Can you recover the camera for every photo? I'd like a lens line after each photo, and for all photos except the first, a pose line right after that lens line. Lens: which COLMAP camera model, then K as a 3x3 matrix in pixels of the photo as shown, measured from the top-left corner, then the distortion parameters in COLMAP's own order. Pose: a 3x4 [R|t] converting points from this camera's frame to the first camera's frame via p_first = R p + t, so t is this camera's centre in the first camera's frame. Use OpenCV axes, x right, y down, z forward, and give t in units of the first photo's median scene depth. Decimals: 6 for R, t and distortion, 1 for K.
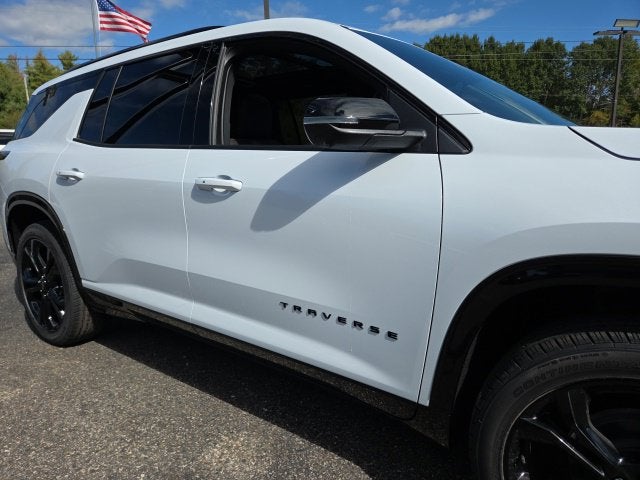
lens RADIAL K [[436.1, 0, 321.0], [0, 436.1, 231.2], [0, 0, 1]] dist [0.073984, -0.069569]
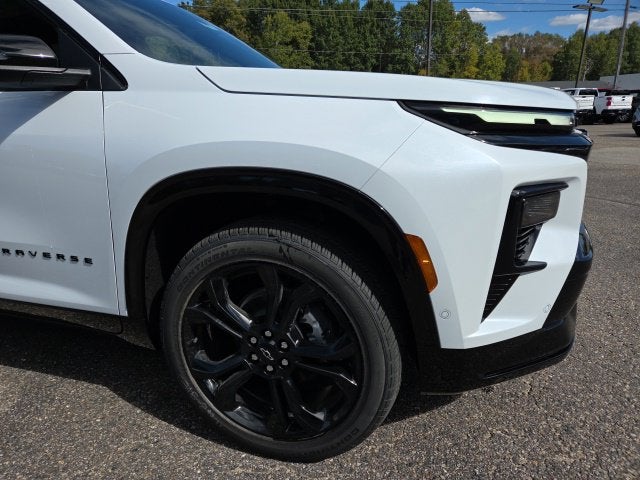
lens RADIAL K [[433.9, 0, 320.0], [0, 433.9, 240.0], [0, 0, 1]] dist [0.074613, -0.066705]
pose [[0.950756, -0.104949, 0.291631, 0.202748], [0.072801, 0.990221, 0.119008, 0.048109], [-0.301269, -0.091917, 0.949099, -0.116644]]
